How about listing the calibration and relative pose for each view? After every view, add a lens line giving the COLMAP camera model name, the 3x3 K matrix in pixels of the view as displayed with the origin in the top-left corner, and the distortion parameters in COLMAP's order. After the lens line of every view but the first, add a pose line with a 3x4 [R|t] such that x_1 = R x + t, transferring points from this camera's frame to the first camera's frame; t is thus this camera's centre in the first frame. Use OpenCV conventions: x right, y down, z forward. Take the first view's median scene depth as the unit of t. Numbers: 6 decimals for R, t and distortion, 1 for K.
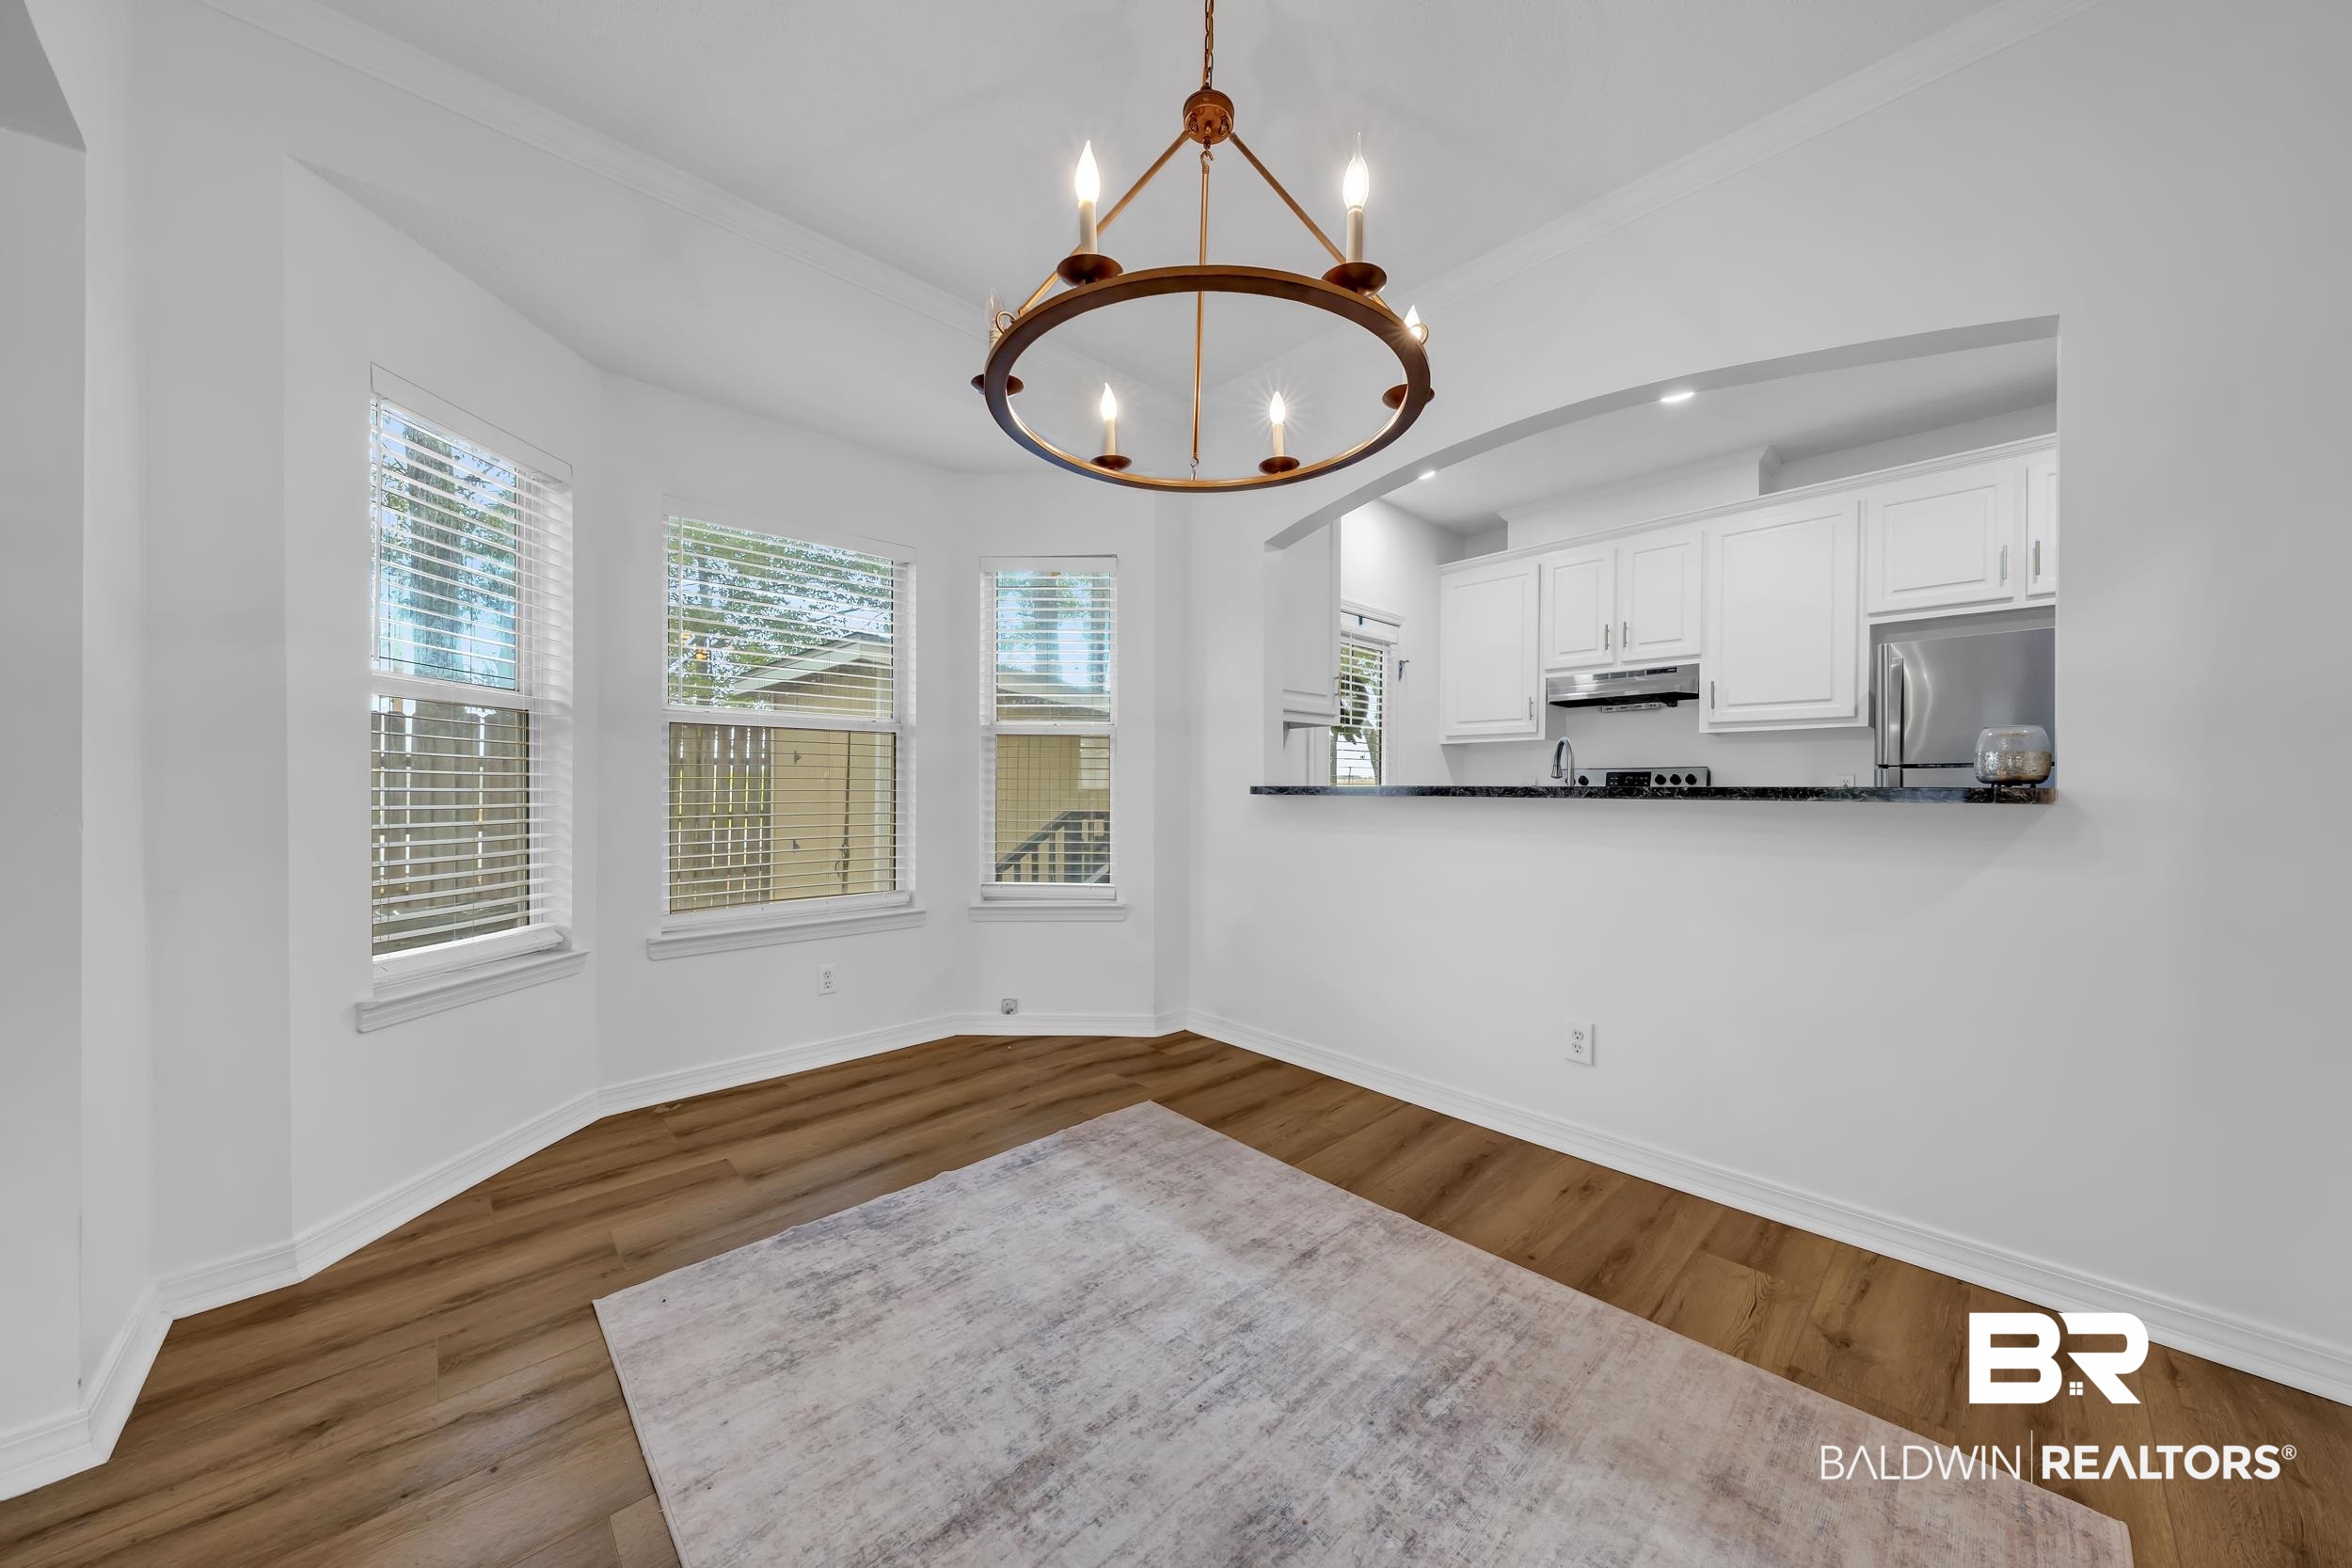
lens RADIAL K [[800.5, 0, 1198.1], [0, 800.5, 783.4], [0, 0, 1]] dist [-0.008398, 0.000273]
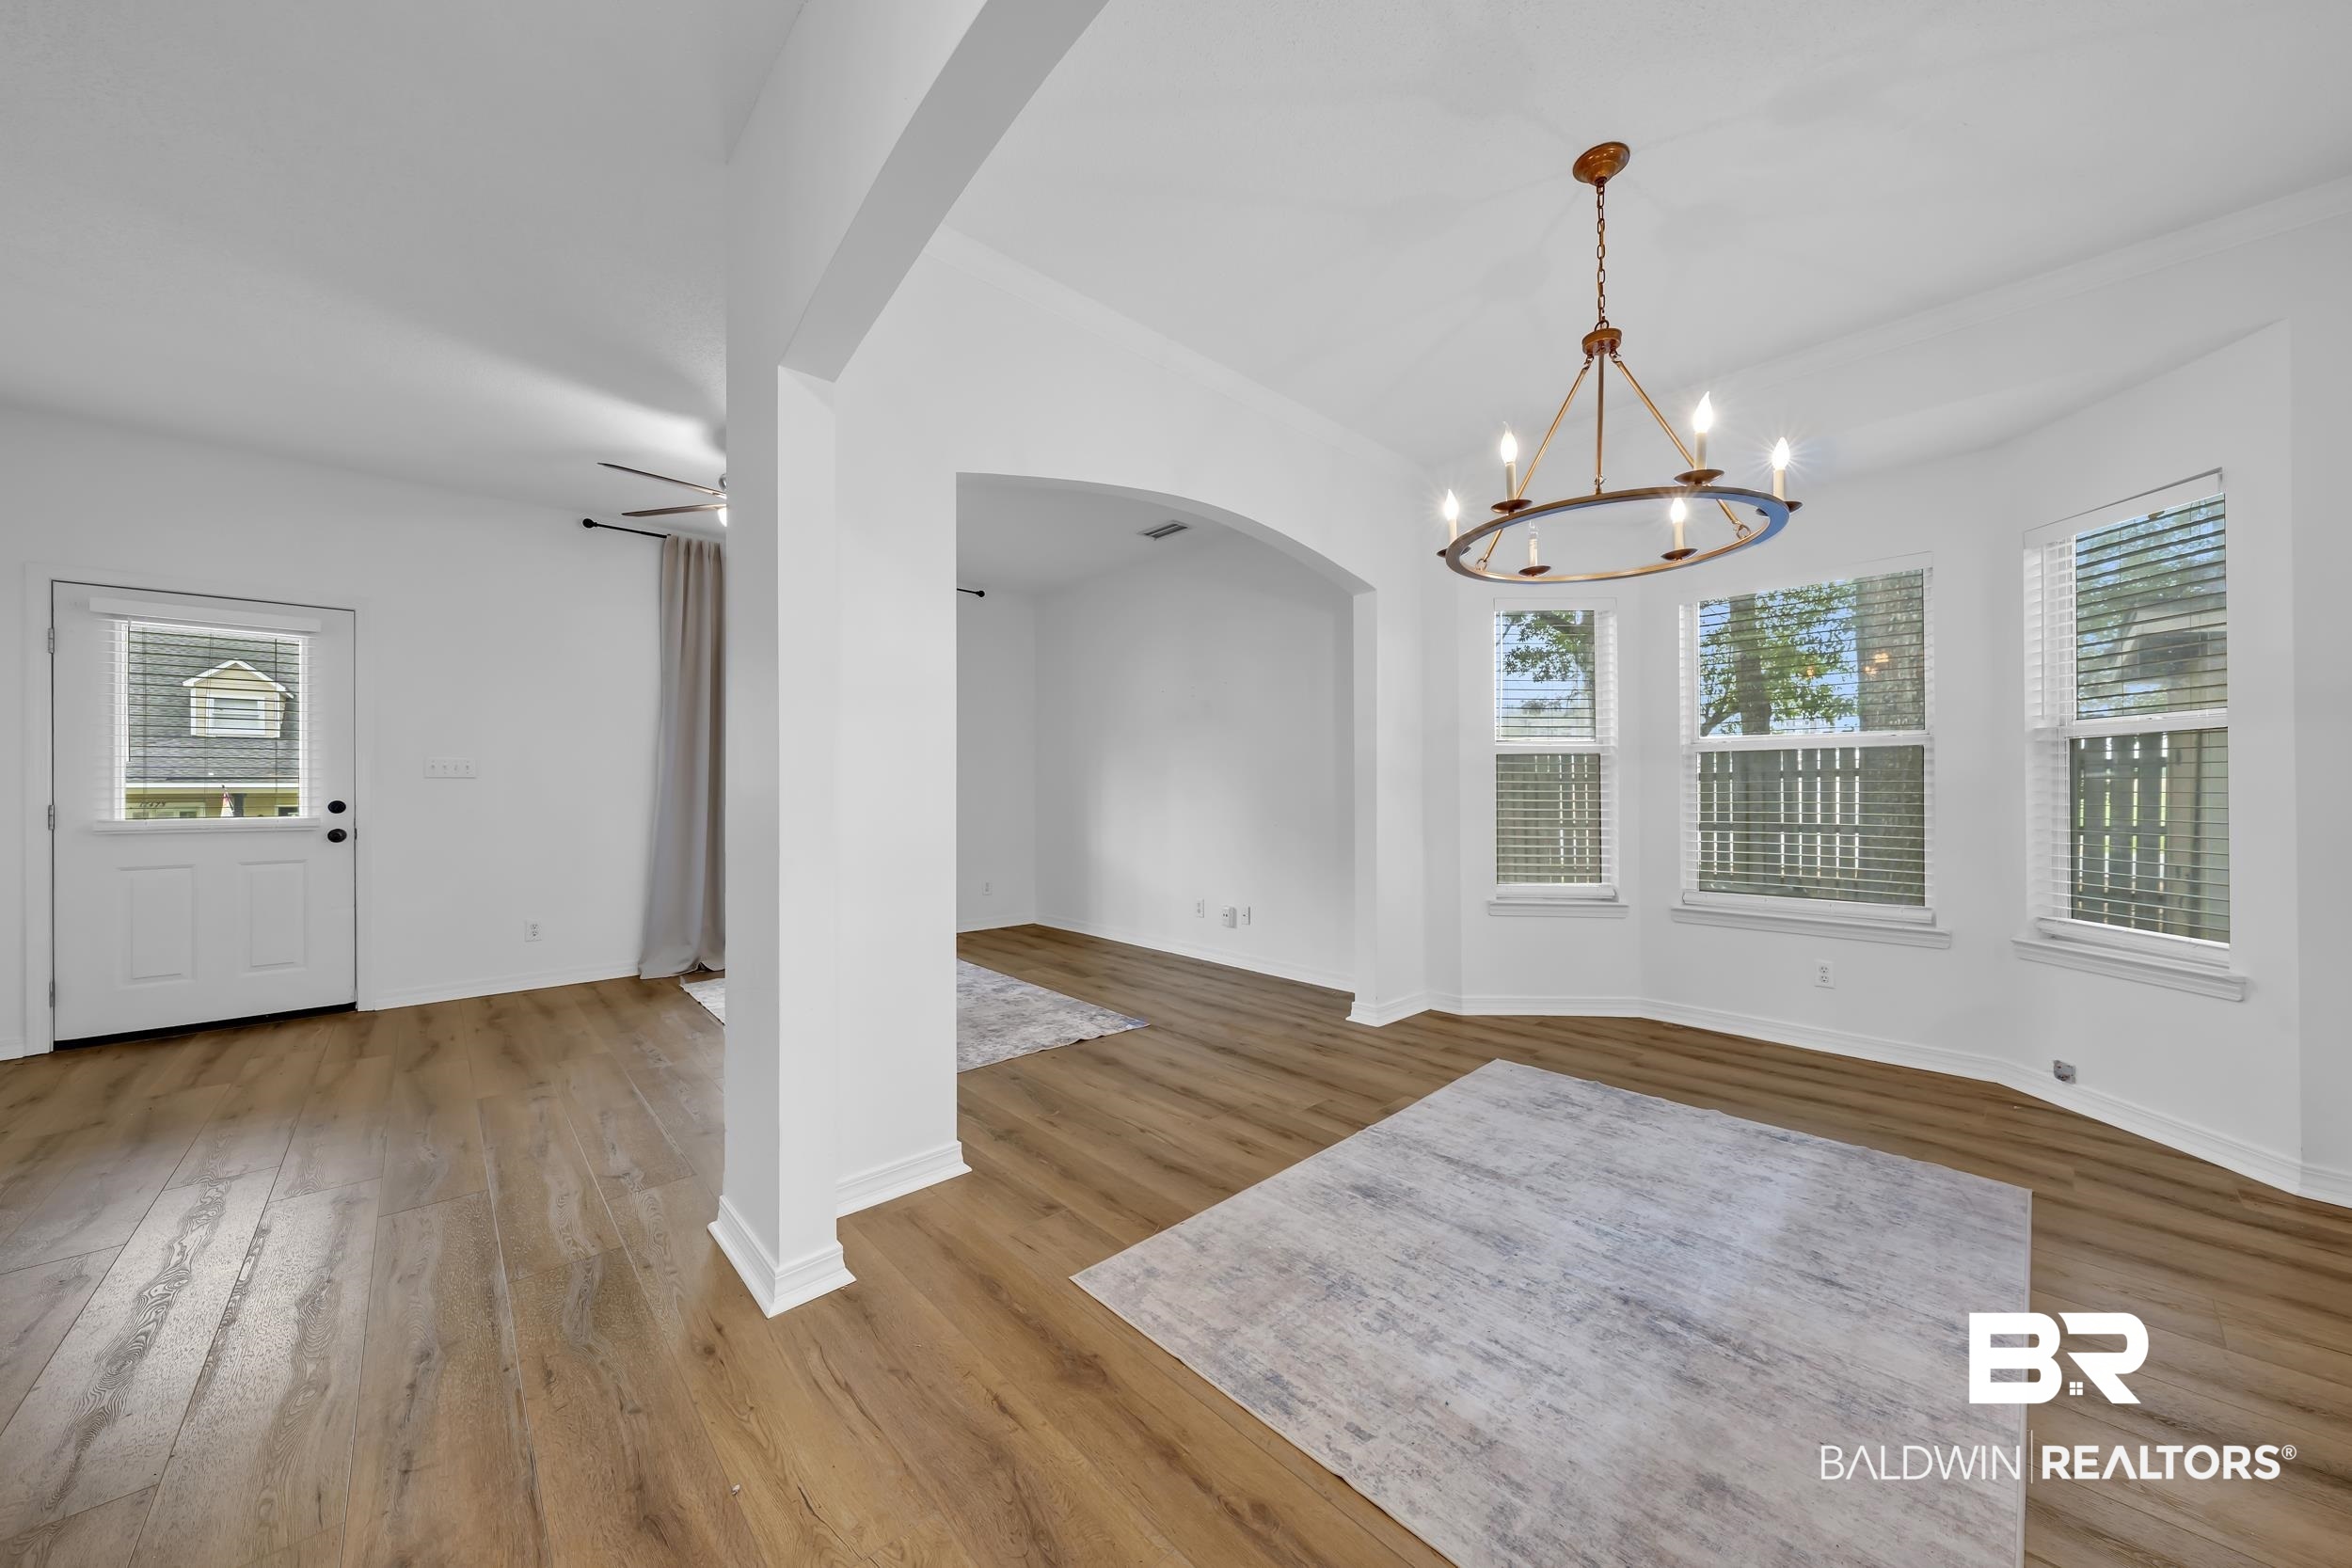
lens RADIAL K [[800.5, 0, 1189.2], [0, 800.5, 785.7], [0, 0, 1]] dist [-0.008398, 0.000273]
pose [[0.004417, -0.001946, -0.999988, 0.939803], [0.003010, 0.999994, -0.001933, -0.026119], [0.999986, -0.003002, 0.004423, 0.162500]]
